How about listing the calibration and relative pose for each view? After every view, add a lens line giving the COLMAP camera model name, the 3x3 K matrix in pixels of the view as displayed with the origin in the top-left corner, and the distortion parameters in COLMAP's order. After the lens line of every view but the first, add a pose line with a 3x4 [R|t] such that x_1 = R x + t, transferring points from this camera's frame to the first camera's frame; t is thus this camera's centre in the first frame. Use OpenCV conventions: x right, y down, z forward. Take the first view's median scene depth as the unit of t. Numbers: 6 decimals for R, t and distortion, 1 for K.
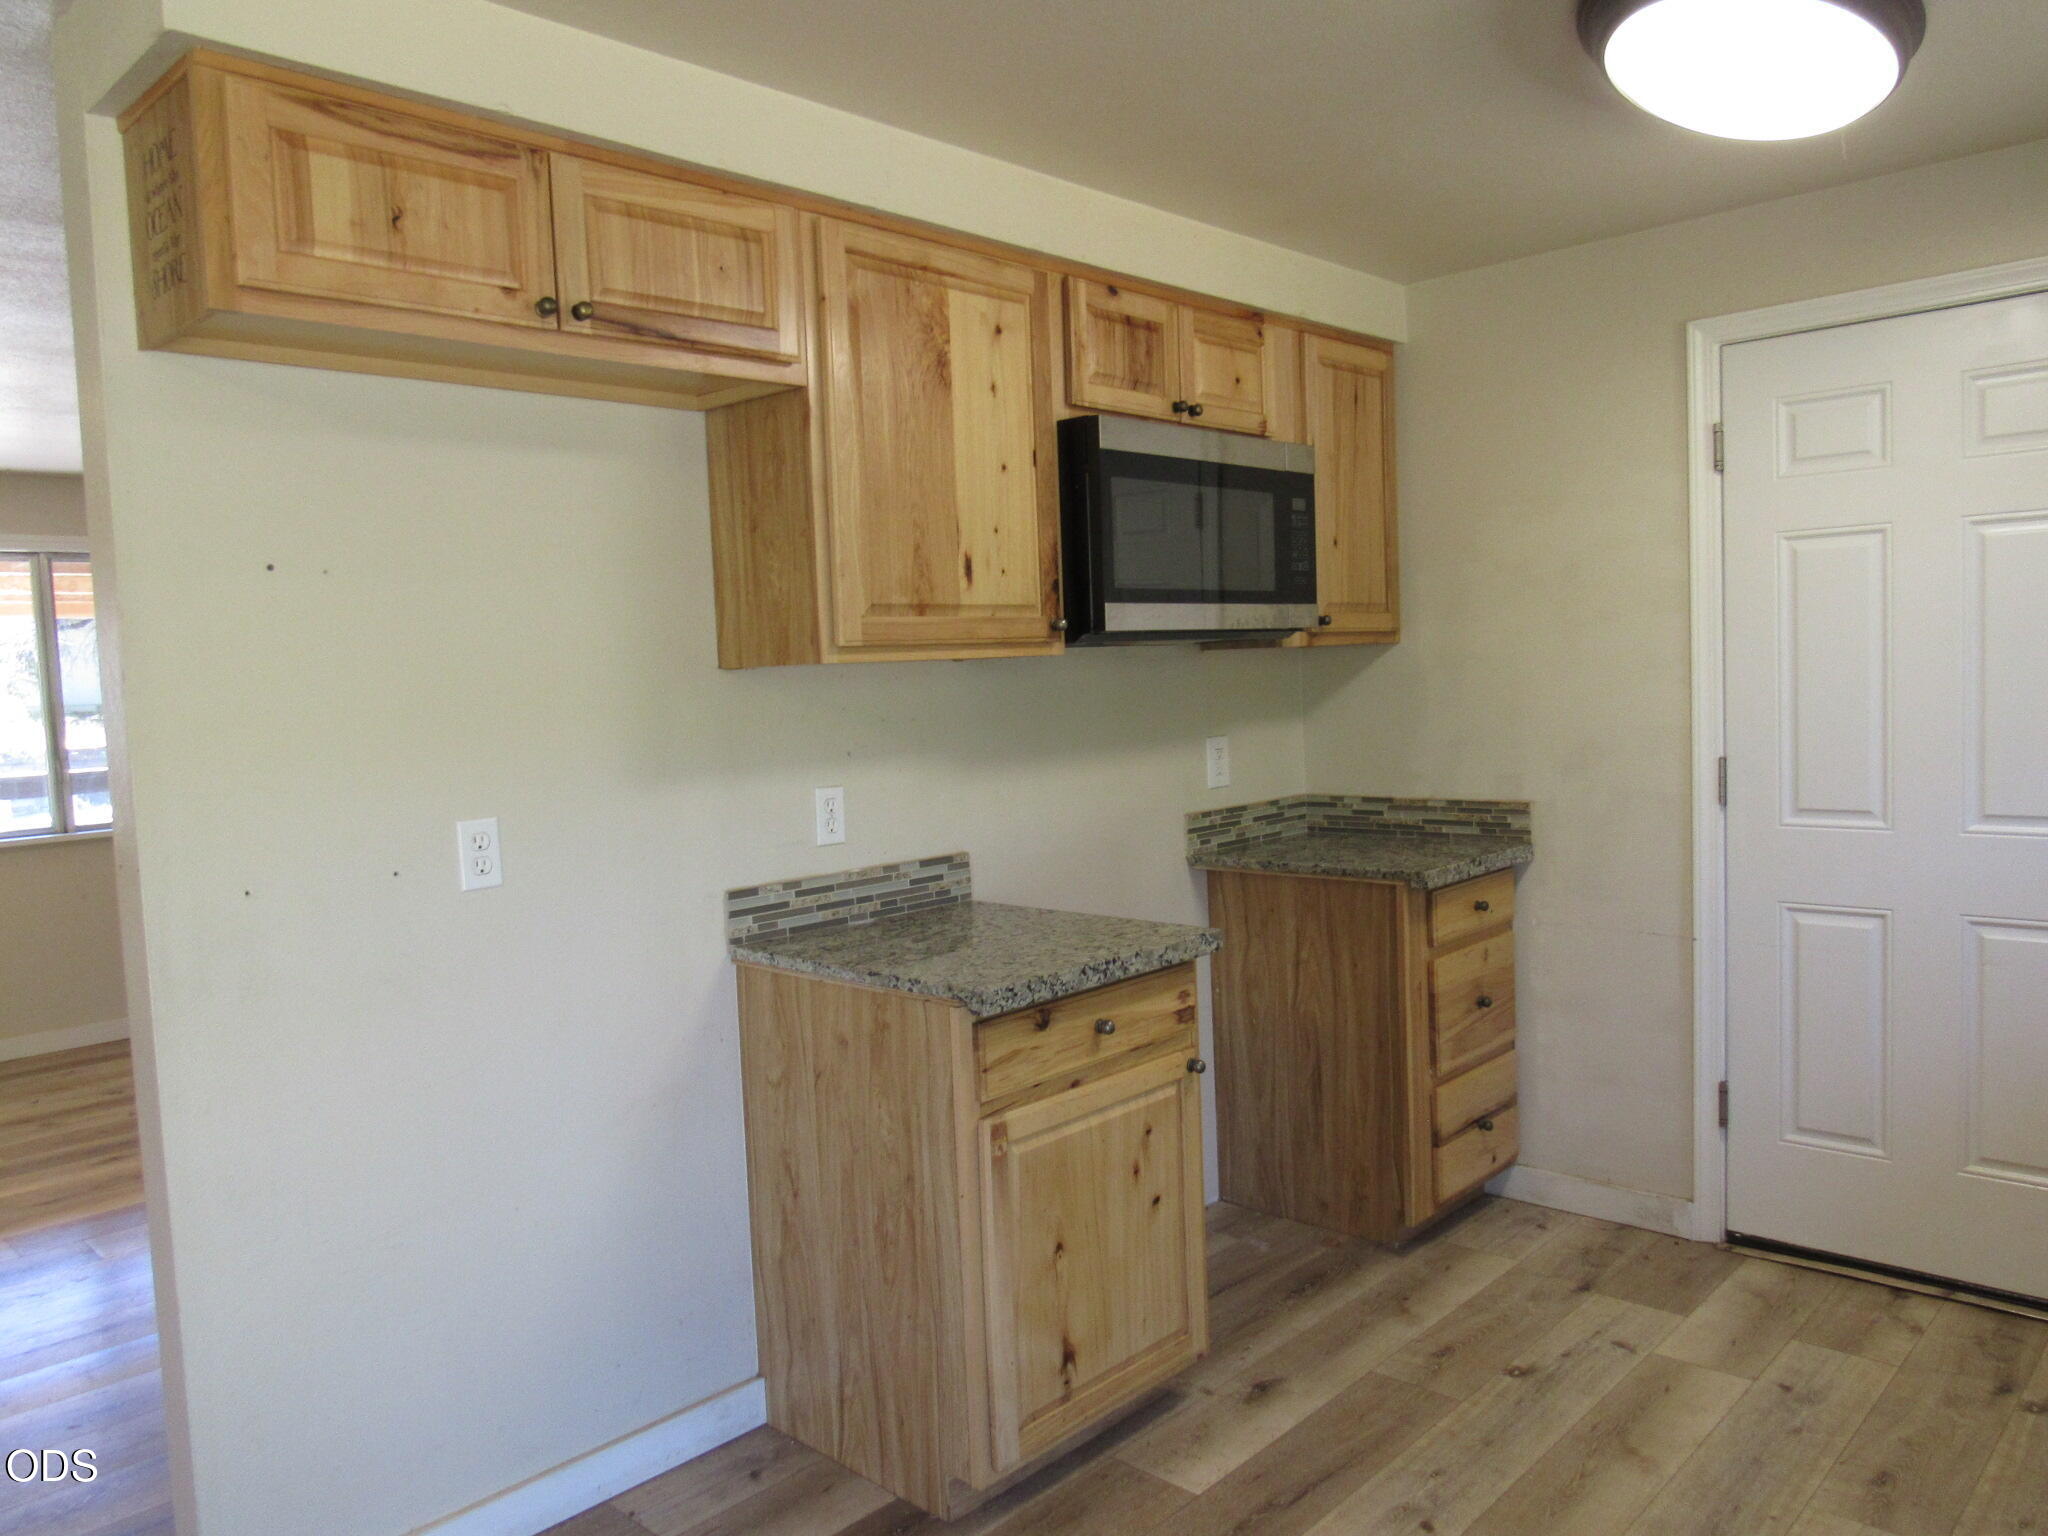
lens RADIAL K [[1473.7, 0, 1017.6], [0, 1473.7, 769.0], [0, 0, 1]] dist [-0.027586, 0.007029]
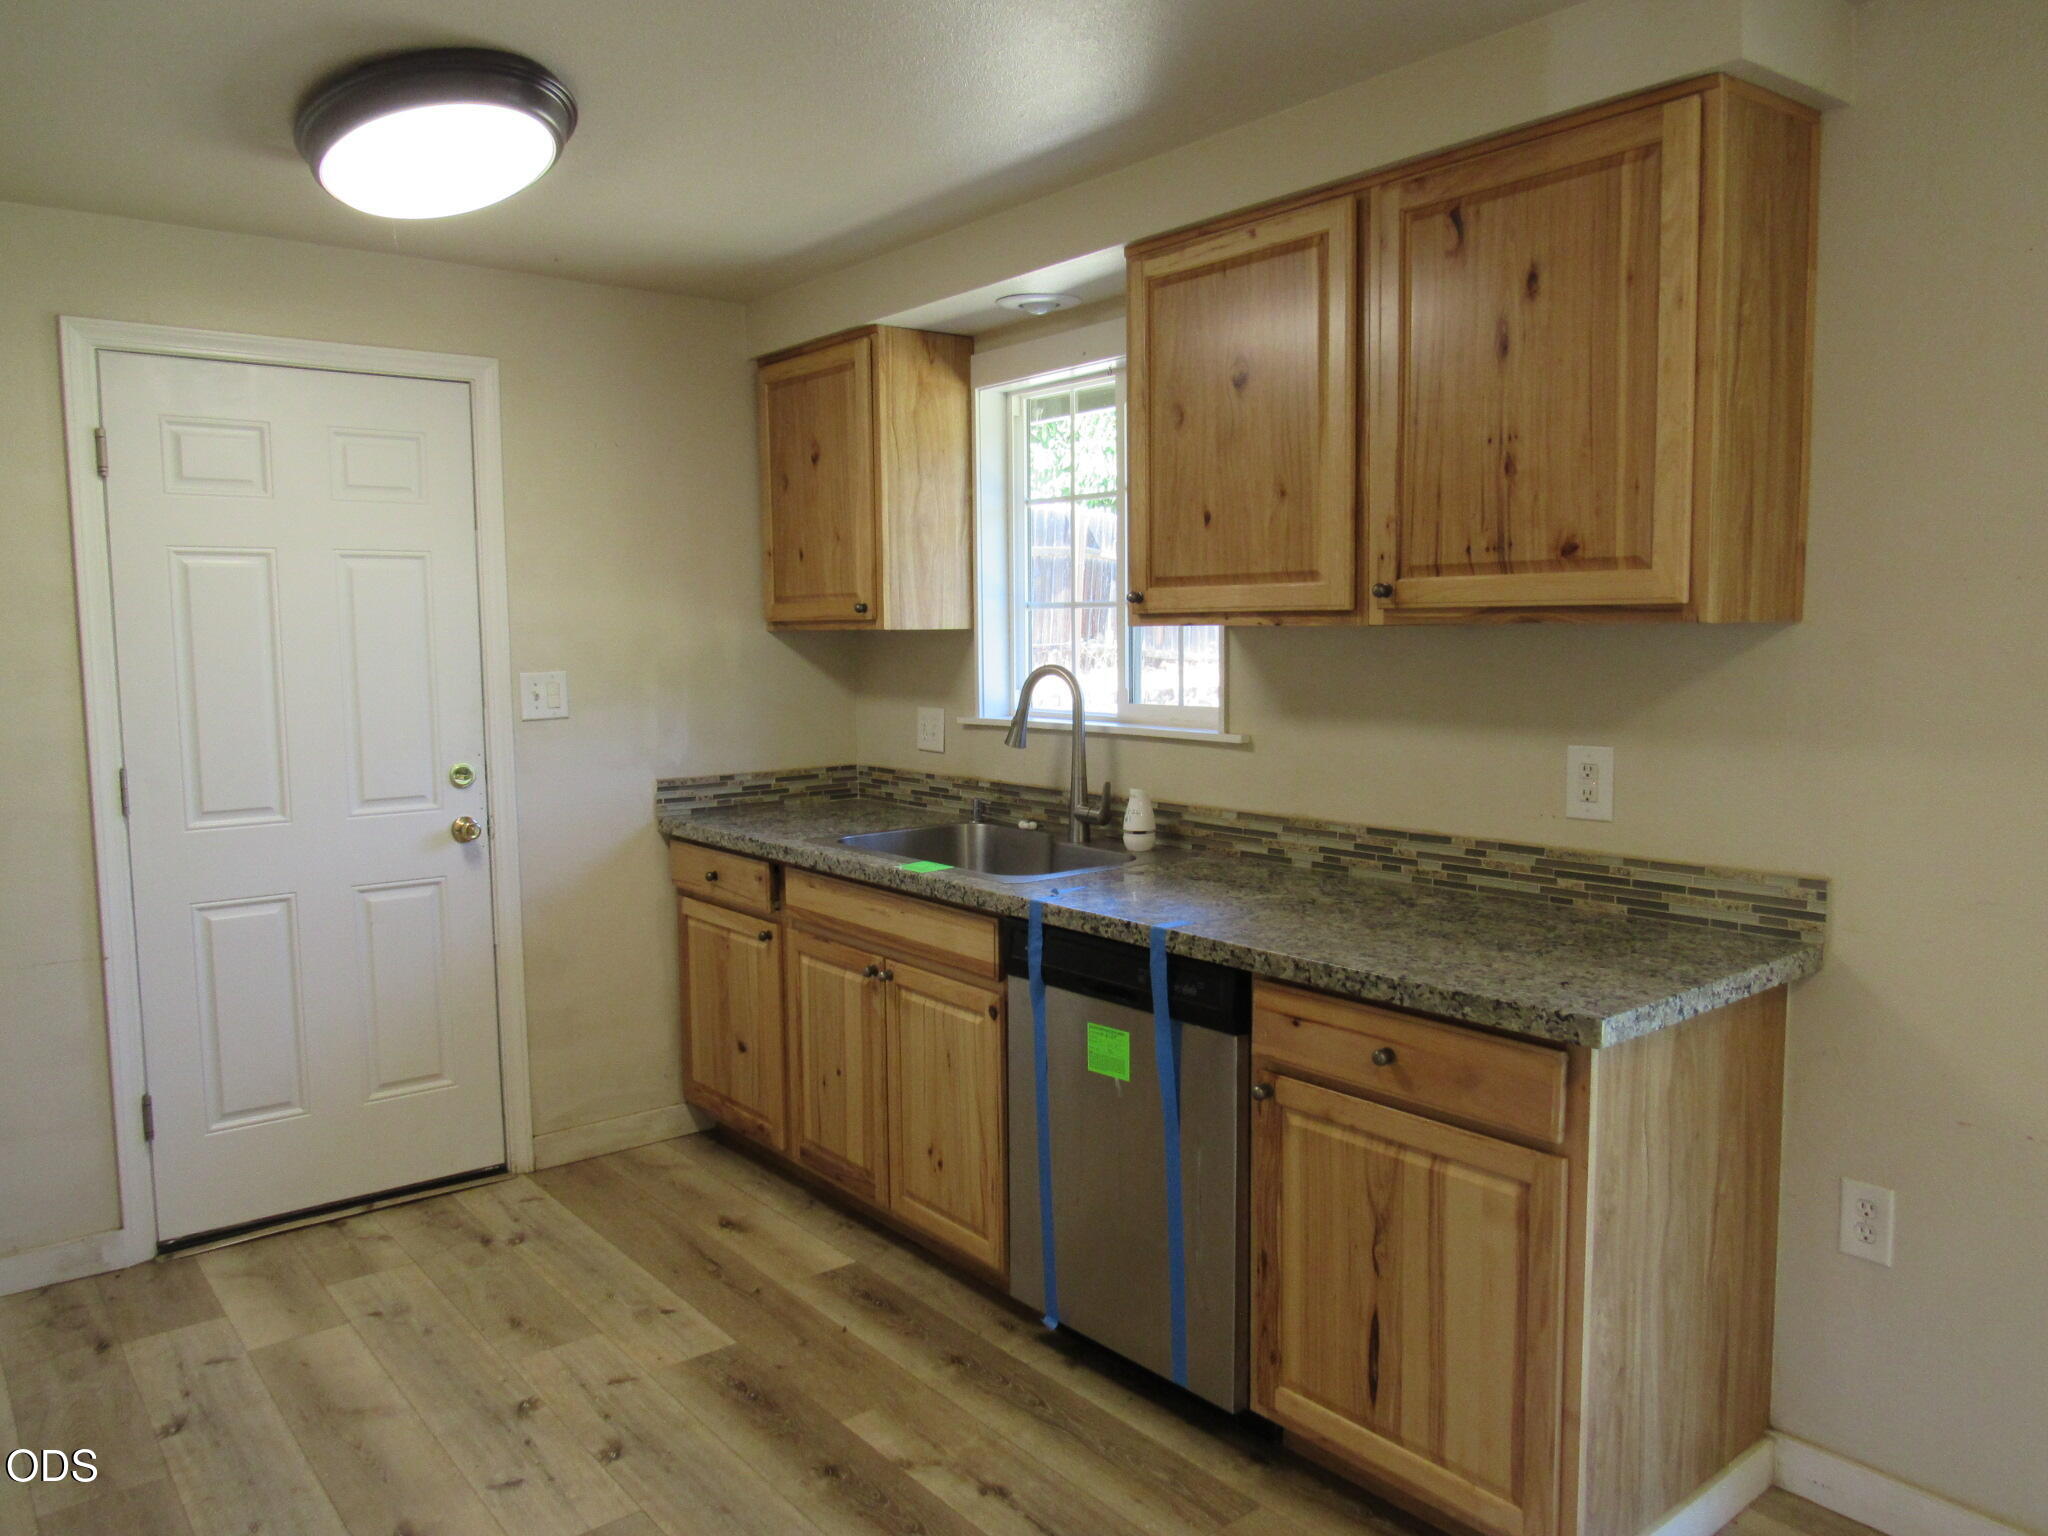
lens RADIAL K [[1473.7, 0, 1034.6], [0, 1473.7, 767.9], [0, 0, 1]] dist [-0.027586, 0.007029]
pose [[0.129484, -0.052401, 0.990196, -0.460392], [0.073435, 0.996367, 0.043125, -0.006483], [-0.988858, 0.067131, 0.132862, 0.292073]]
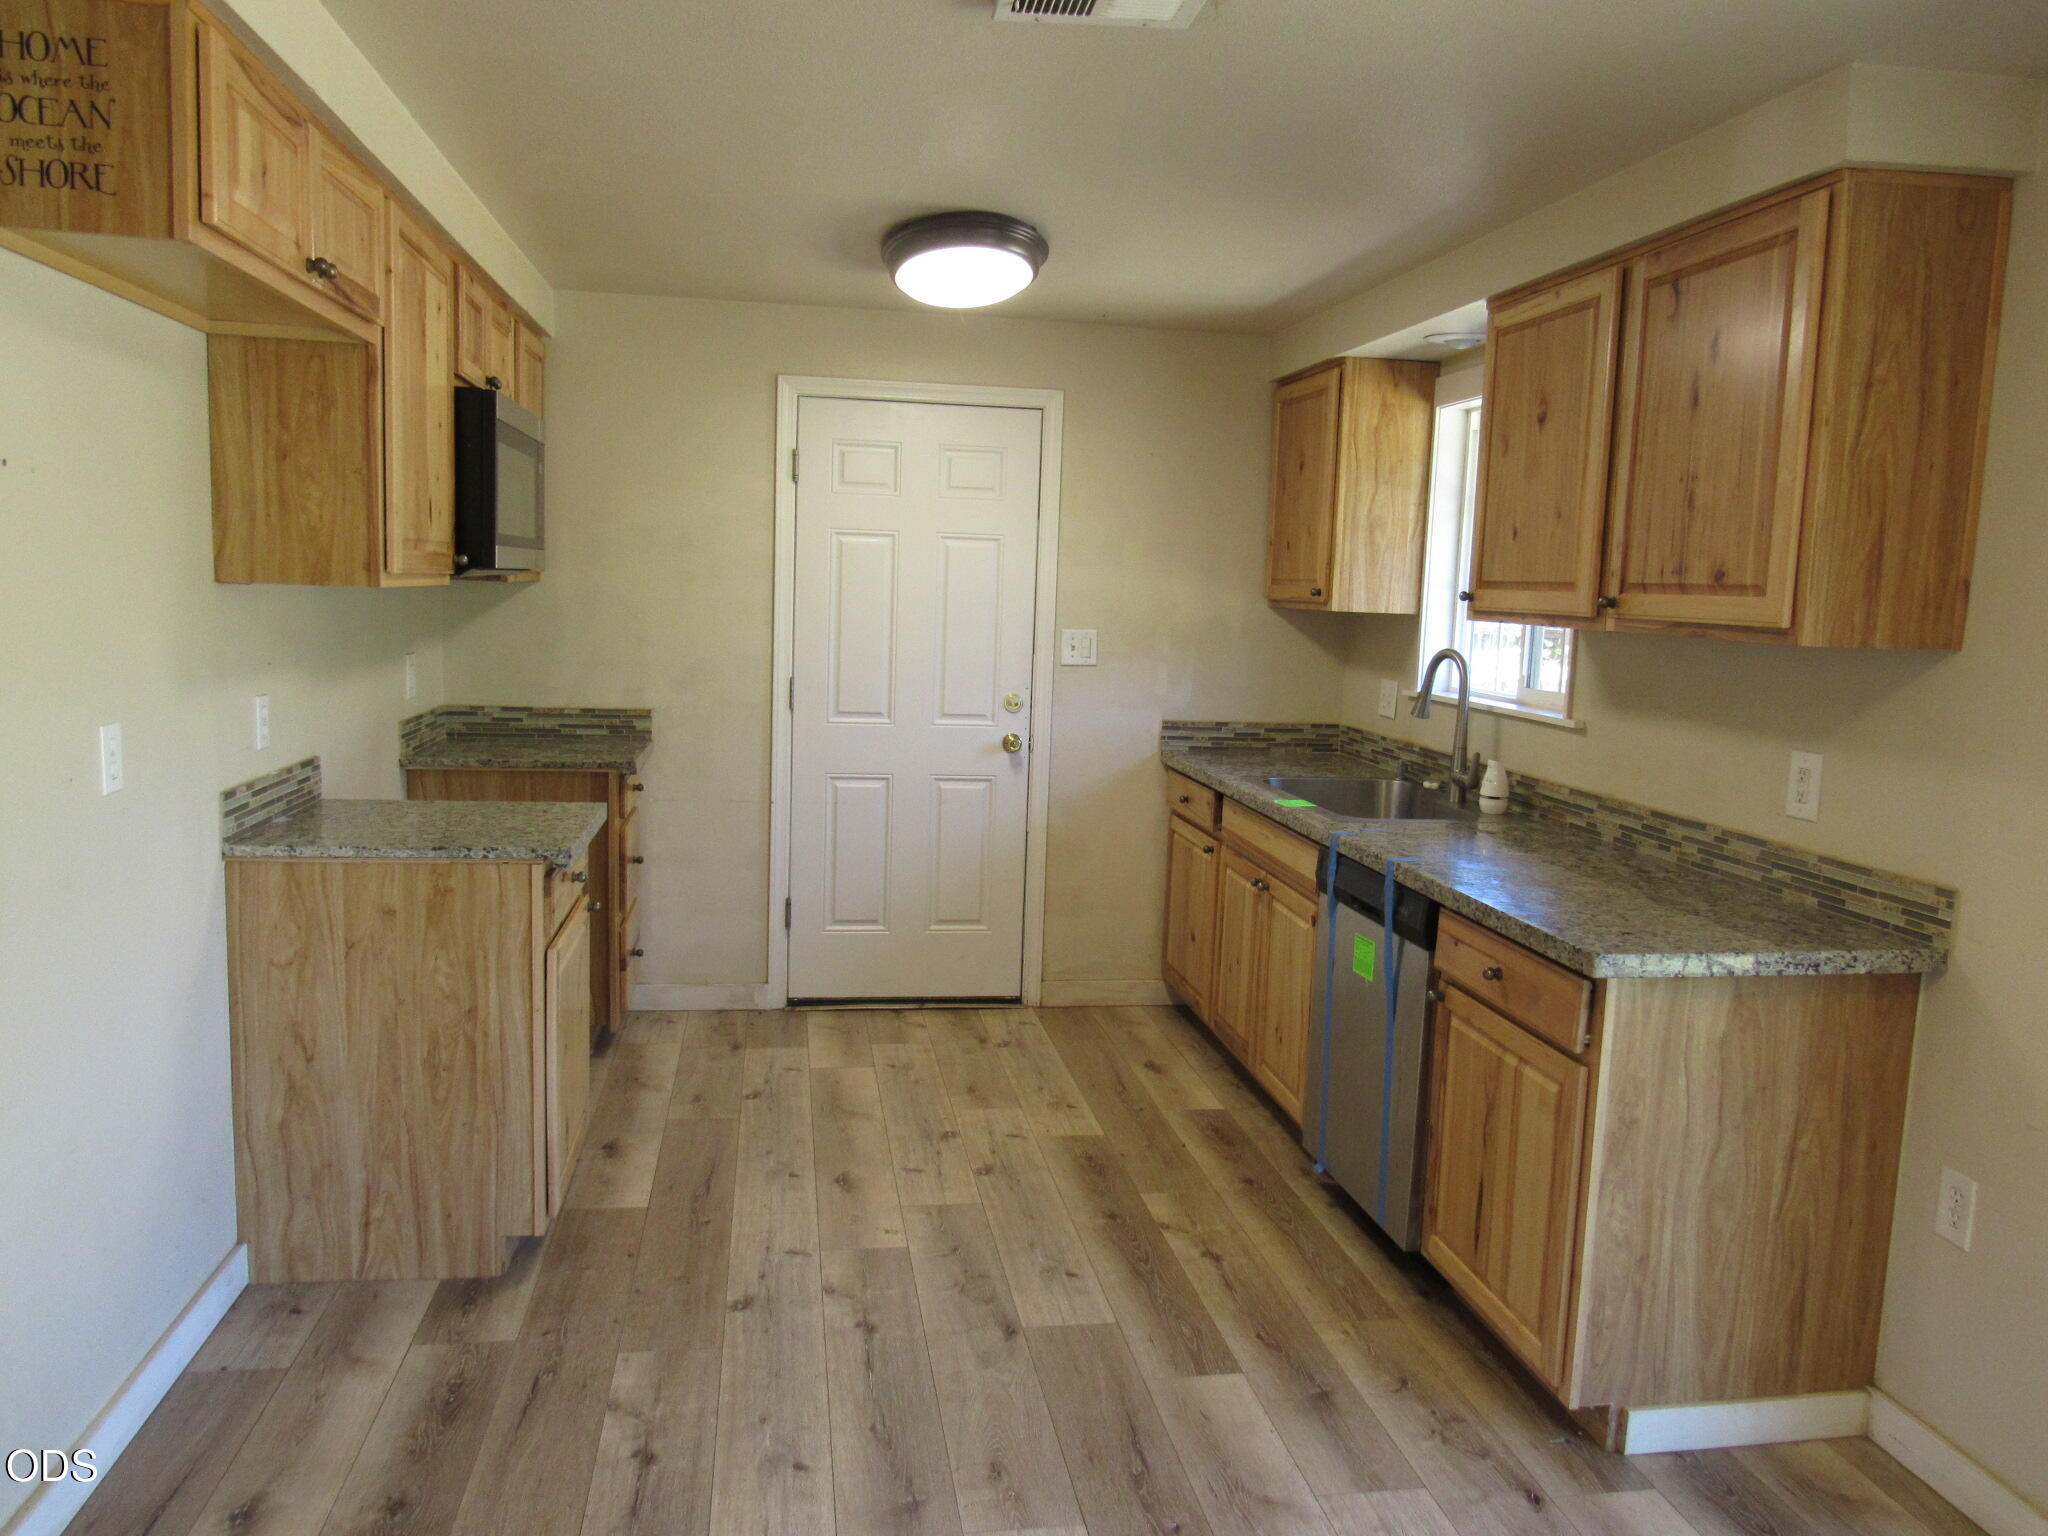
lens RADIAL K [[1473.7, 0, 1025.9], [0, 1473.7, 764.8], [0, 0, 1]] dist [-0.027586, 0.007029]
pose [[0.599986, -0.034960, 0.799247, -0.628438], [-0.006322, 0.998806, 0.048435, 0.007393], [-0.799986, -0.034113, 0.599048, -0.085733]]
